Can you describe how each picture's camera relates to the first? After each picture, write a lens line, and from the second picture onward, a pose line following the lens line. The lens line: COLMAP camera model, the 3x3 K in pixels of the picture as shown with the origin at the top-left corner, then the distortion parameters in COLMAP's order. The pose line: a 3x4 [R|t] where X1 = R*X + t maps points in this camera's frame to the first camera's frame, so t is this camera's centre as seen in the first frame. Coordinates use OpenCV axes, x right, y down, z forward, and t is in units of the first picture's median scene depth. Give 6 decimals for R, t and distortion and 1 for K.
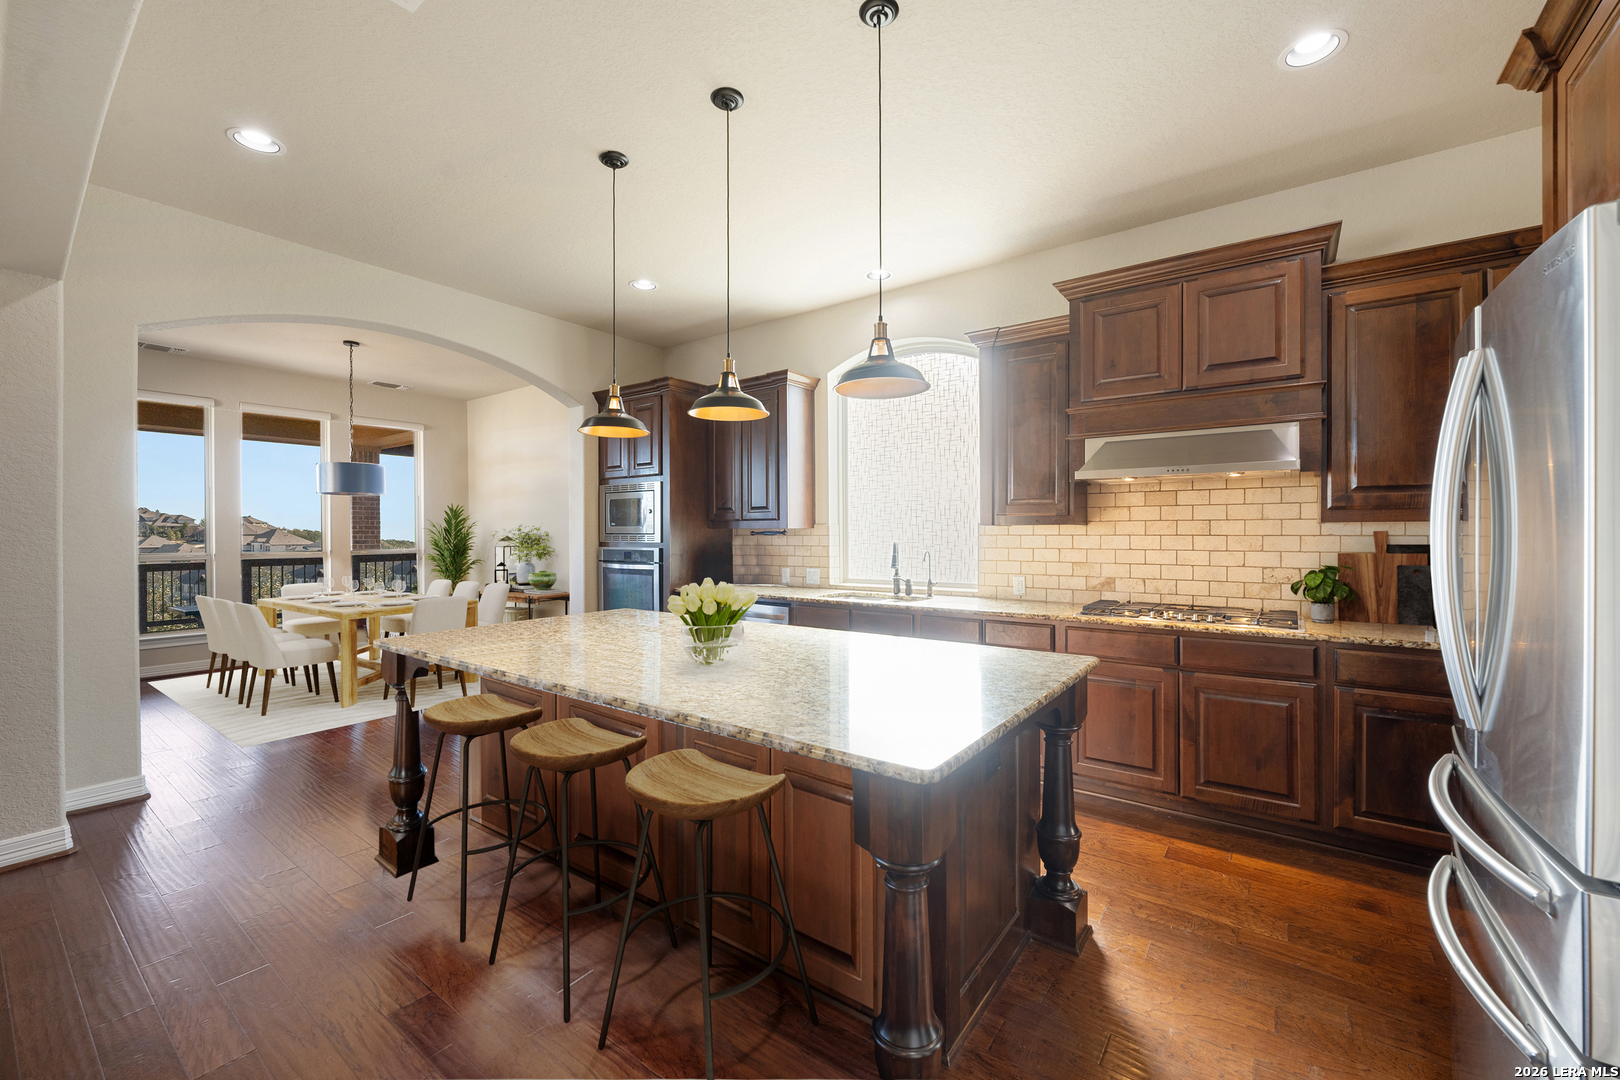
lens RADIAL K [[643.4, 0, 804.2], [0, 643.4, 535.9], [0, 0, 1]] dist [0.000194, -0.000001]
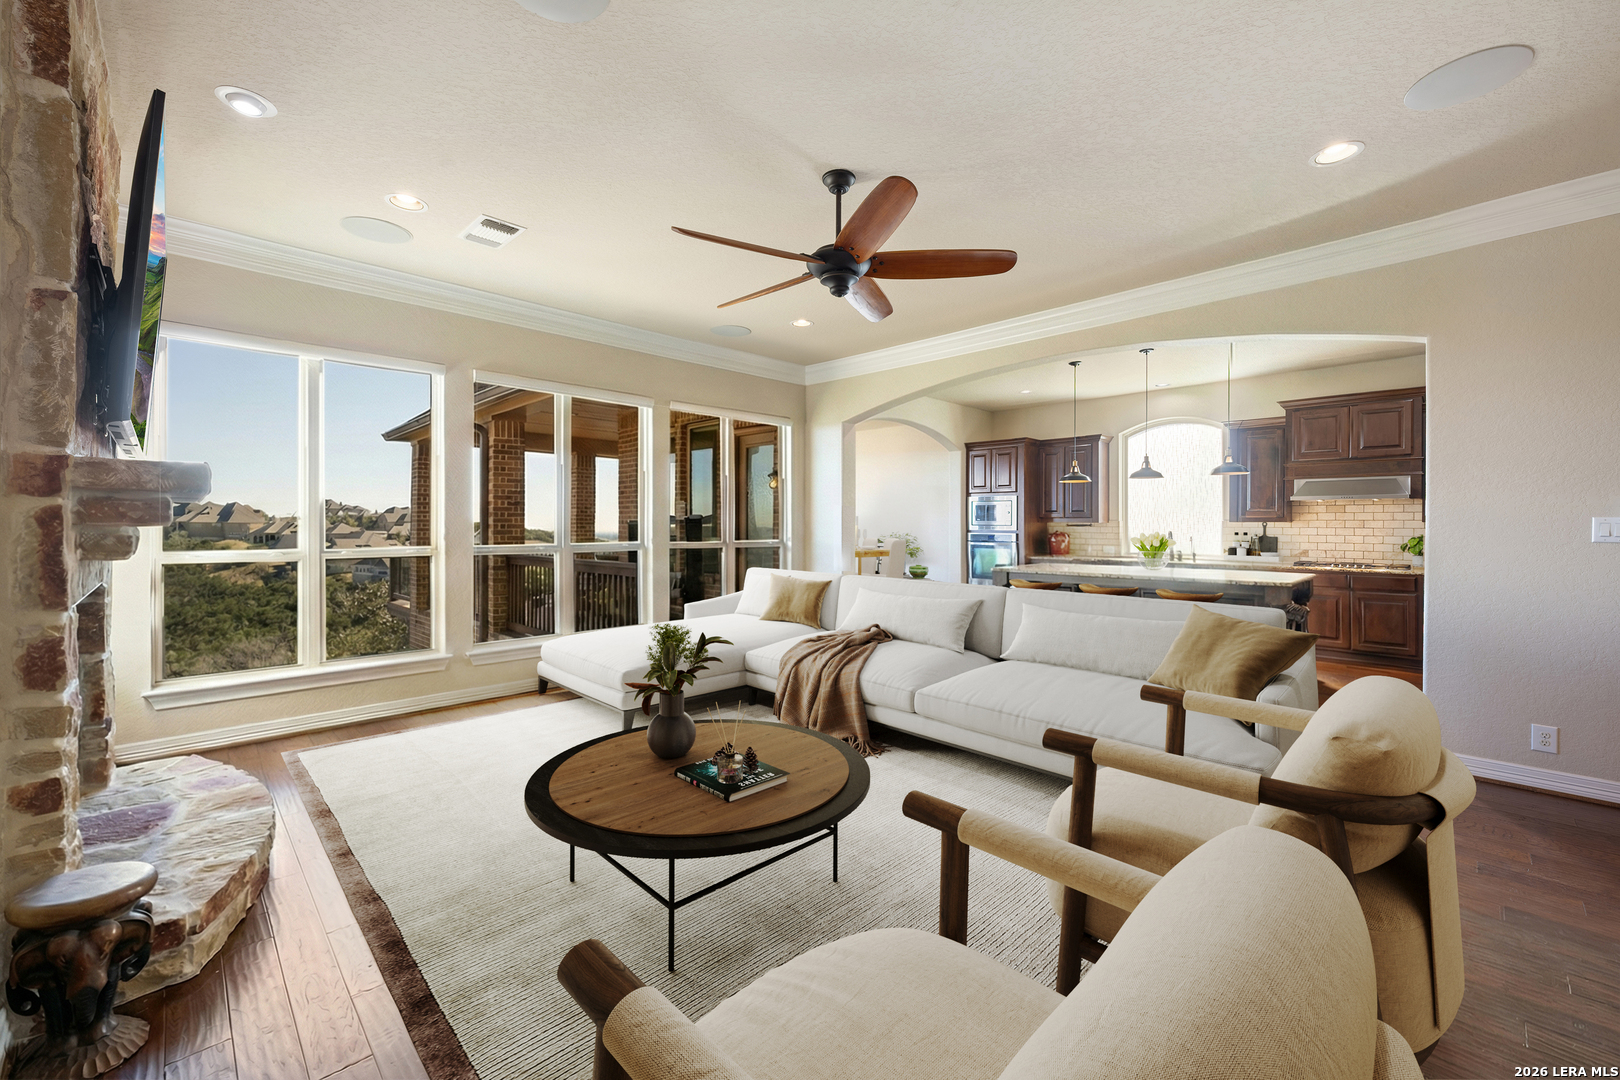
lens RADIAL K [[643.4, 0, 808.1], [0, 643.4, 526.1], [0, 0, 1]] dist [0.000194, -0.000001]
pose [[0.989413, 0.005157, -0.145036, -0.762897], [-0.005294, 0.999986, -0.000561, 0.003413], [0.145032, 0.001323, 0.989426, -1.189608]]
